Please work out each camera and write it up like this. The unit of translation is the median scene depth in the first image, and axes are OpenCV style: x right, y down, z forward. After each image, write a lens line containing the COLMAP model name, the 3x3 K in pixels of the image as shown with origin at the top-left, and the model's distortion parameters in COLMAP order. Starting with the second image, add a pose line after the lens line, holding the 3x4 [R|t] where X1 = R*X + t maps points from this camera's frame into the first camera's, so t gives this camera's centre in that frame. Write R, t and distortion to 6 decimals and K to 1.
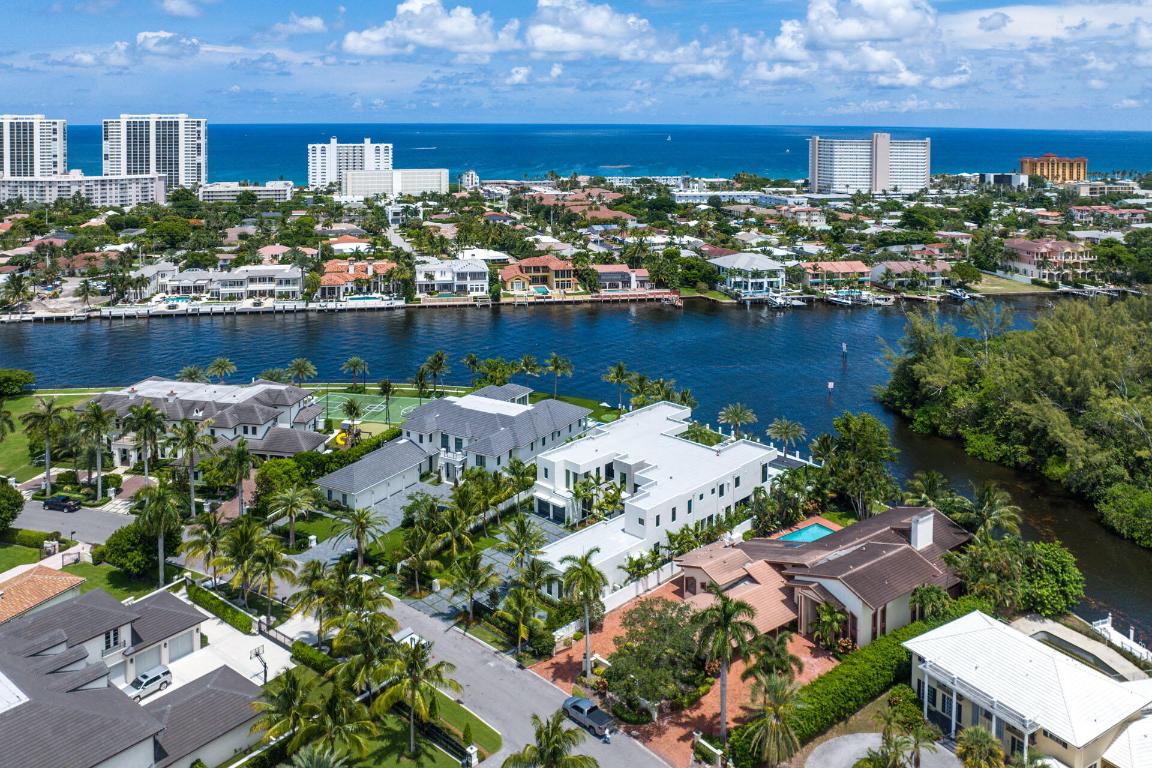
lens RADIAL K [[711.9, 0, 576.0], [0, 711.9, 384.0], [0, 0, 1]] dist [-0.020613, 0.004228]
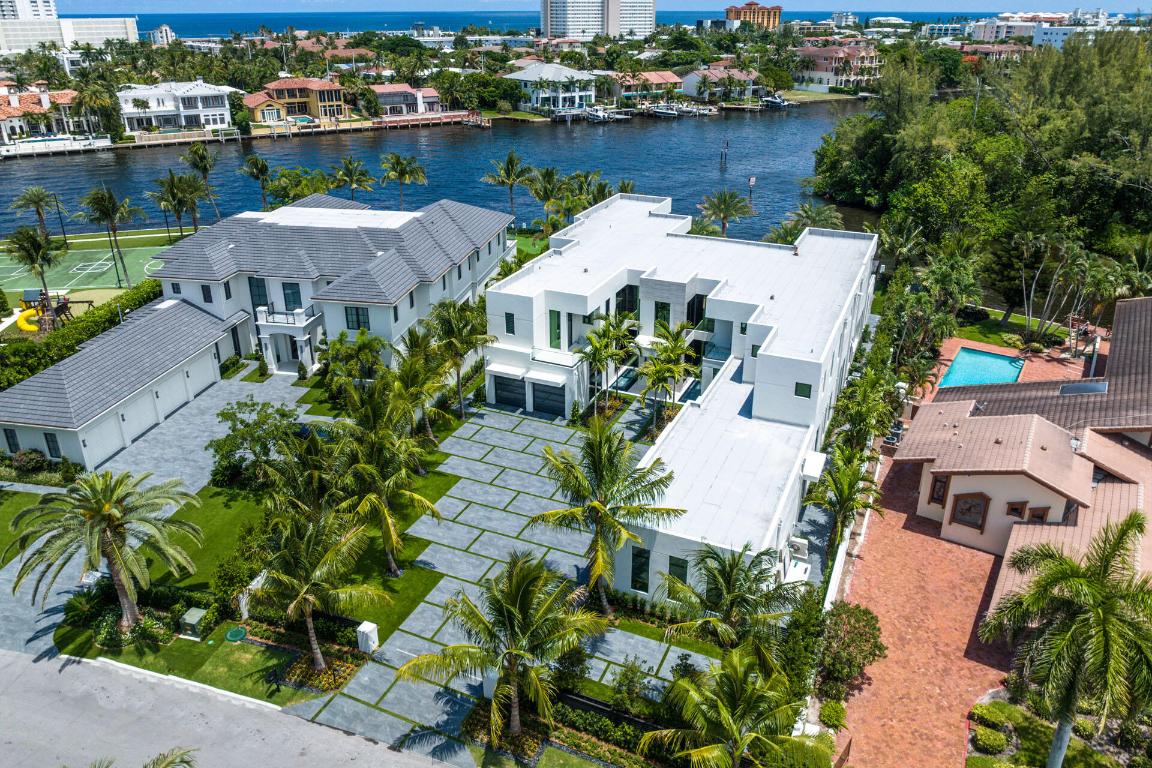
lens RADIAL K [[711.9, 0, 576.0], [0, 711.9, 384.0], [0, 0, 1]] dist [-0.020613, 0.004228]
pose [[0.944362, -0.151283, 0.292052, -0.041325], [0.091858, 0.973920, 0.207463, 0.019000], [-0.315822, -0.169093, 0.933630, 0.144086]]
